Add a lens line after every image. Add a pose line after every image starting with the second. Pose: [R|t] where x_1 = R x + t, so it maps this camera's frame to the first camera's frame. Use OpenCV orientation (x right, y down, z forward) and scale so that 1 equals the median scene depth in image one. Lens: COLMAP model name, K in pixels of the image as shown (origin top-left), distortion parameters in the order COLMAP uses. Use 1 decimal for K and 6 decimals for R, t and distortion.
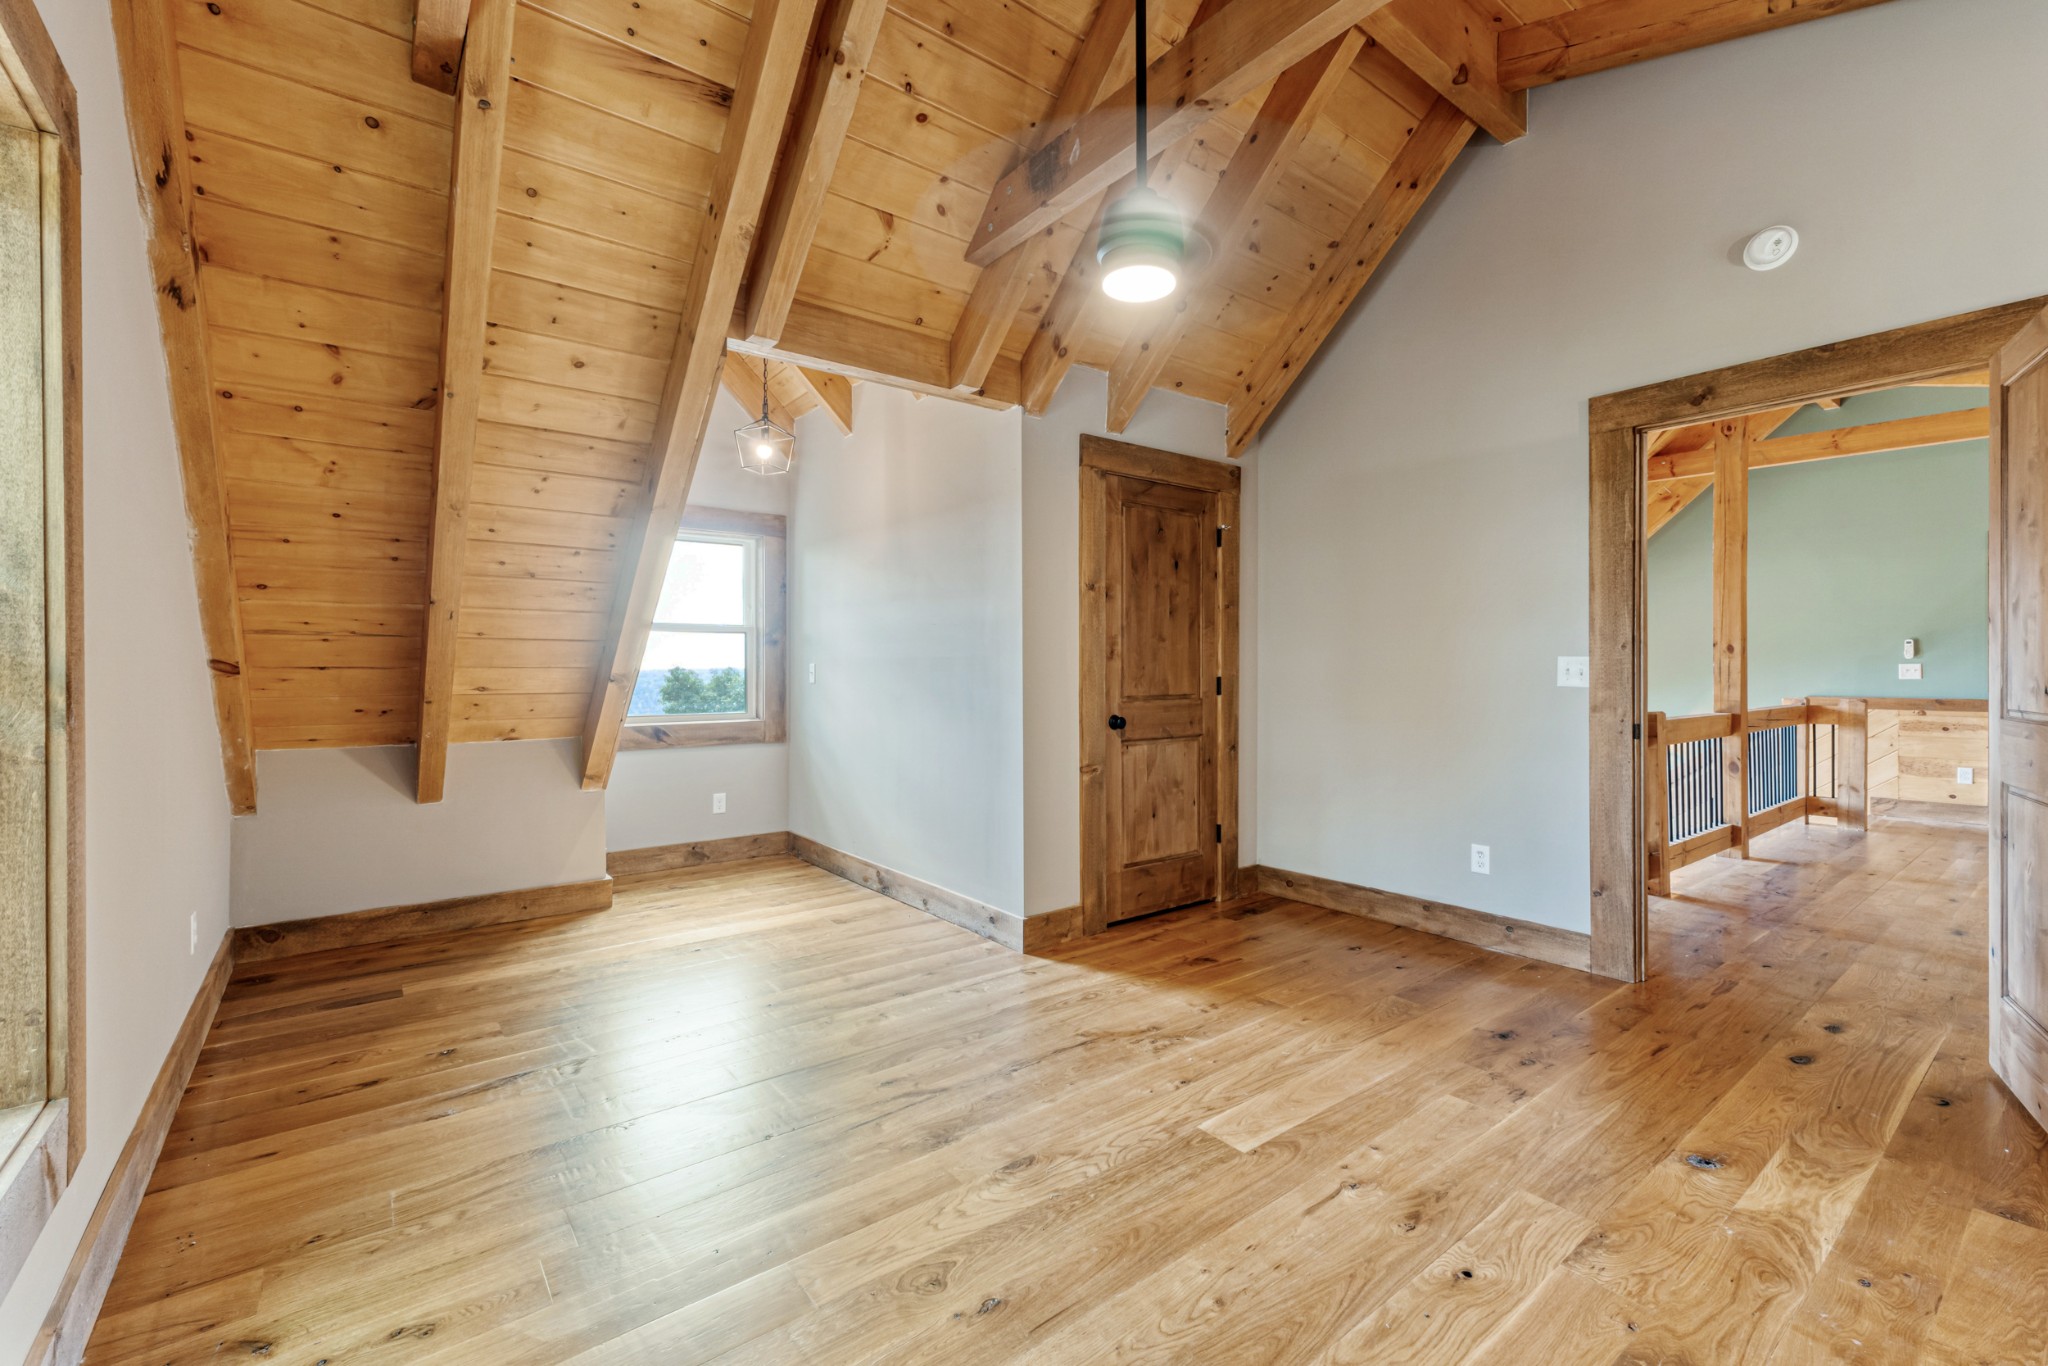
lens RADIAL K [[860.1, 0, 1018.8], [0, 860.1, 671.1], [0, 0, 1]] dist [0.002279, 0.000470]
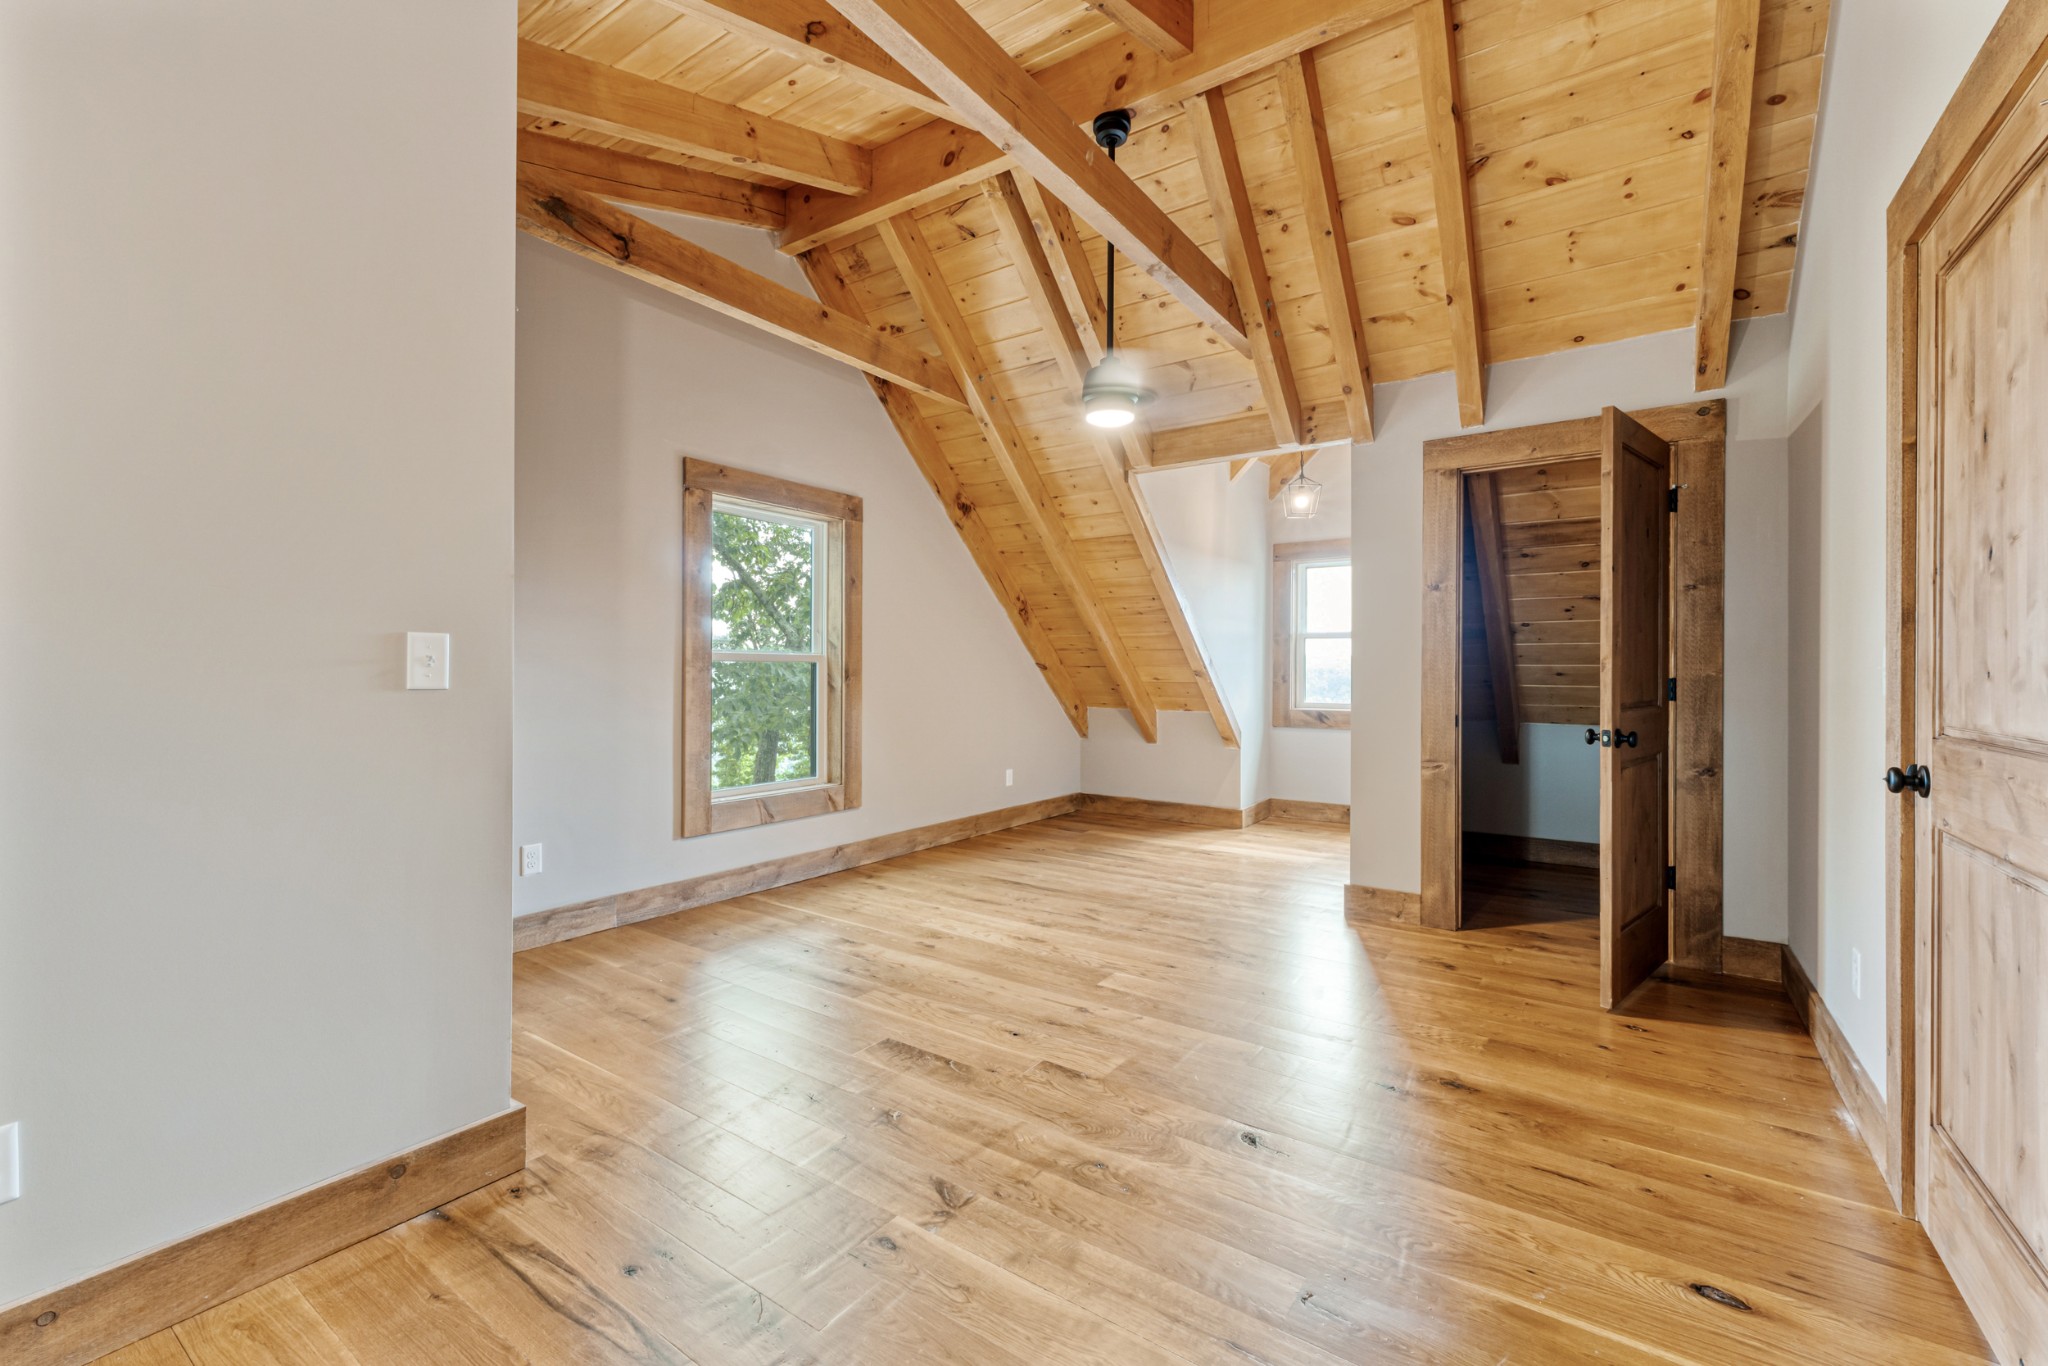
lens RADIAL K [[852.2, 0, 1020.7], [0, 852.2, 665.5], [0, 0, 1]] dist [0.000125, 0.000141]
pose [[0.301356, -0.001222, -0.953511, 1.172532], [-0.002585, 0.999994, -0.002099, -0.002076], [0.953508, 0.003098, 0.301351, 0.291679]]
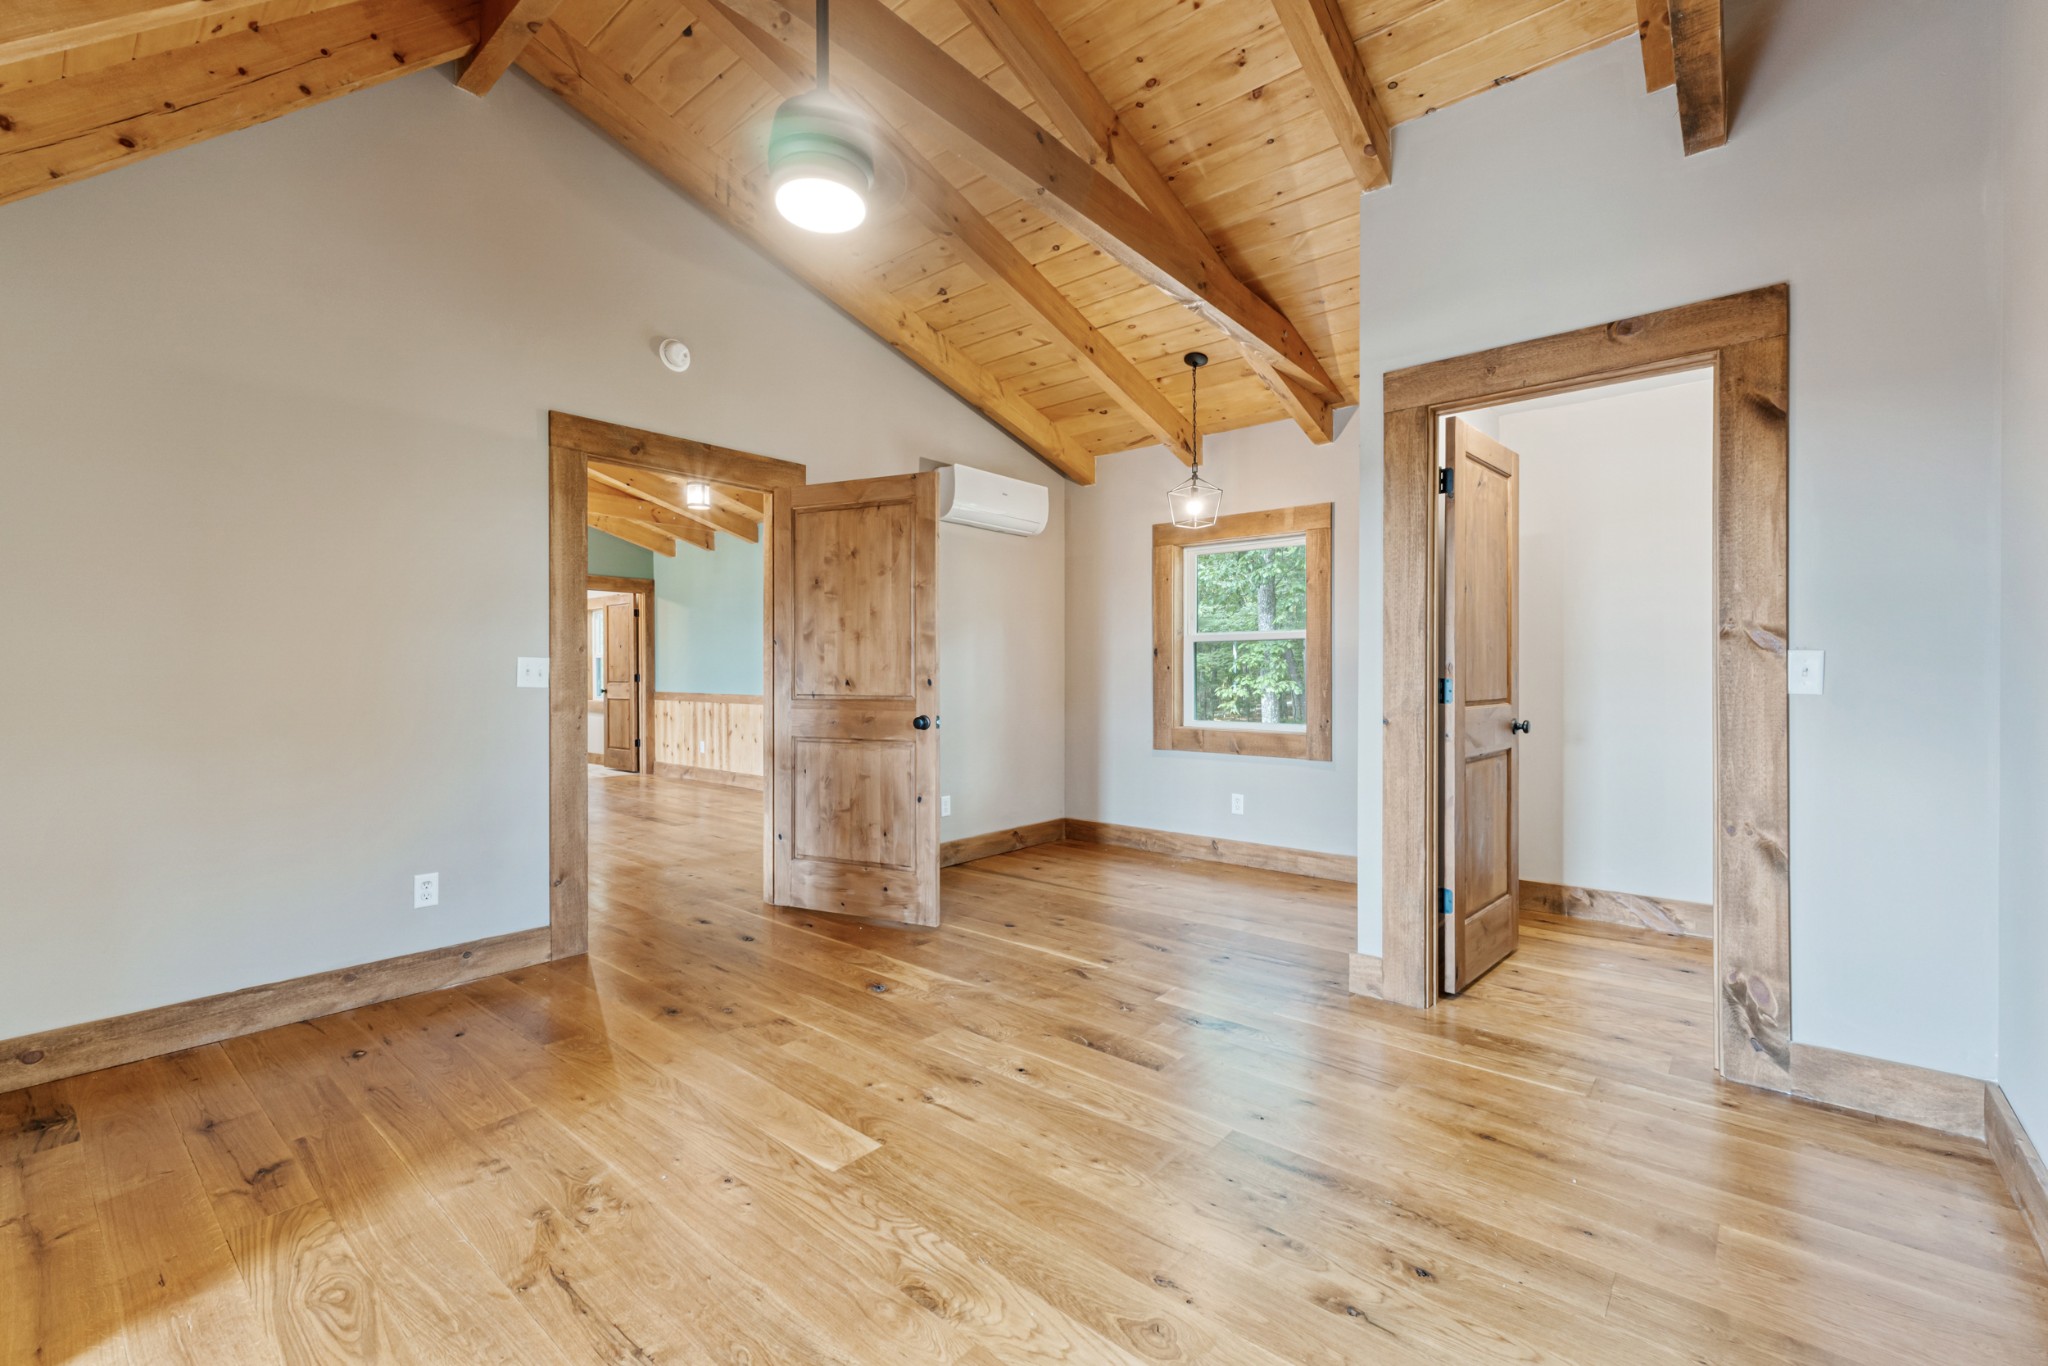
lens RADIAL K [[866.7, 0, 1025.4], [0, 866.7, 673.0], [0, 0, 1]] dist [0.011078, -0.000096]
pose [[-0.209543, 0.000187, 0.977799, -0.548746], [-0.000914, 1.000000, -0.000387, 0.001125], [-0.977799, -0.000975, -0.209543, 0.740463]]
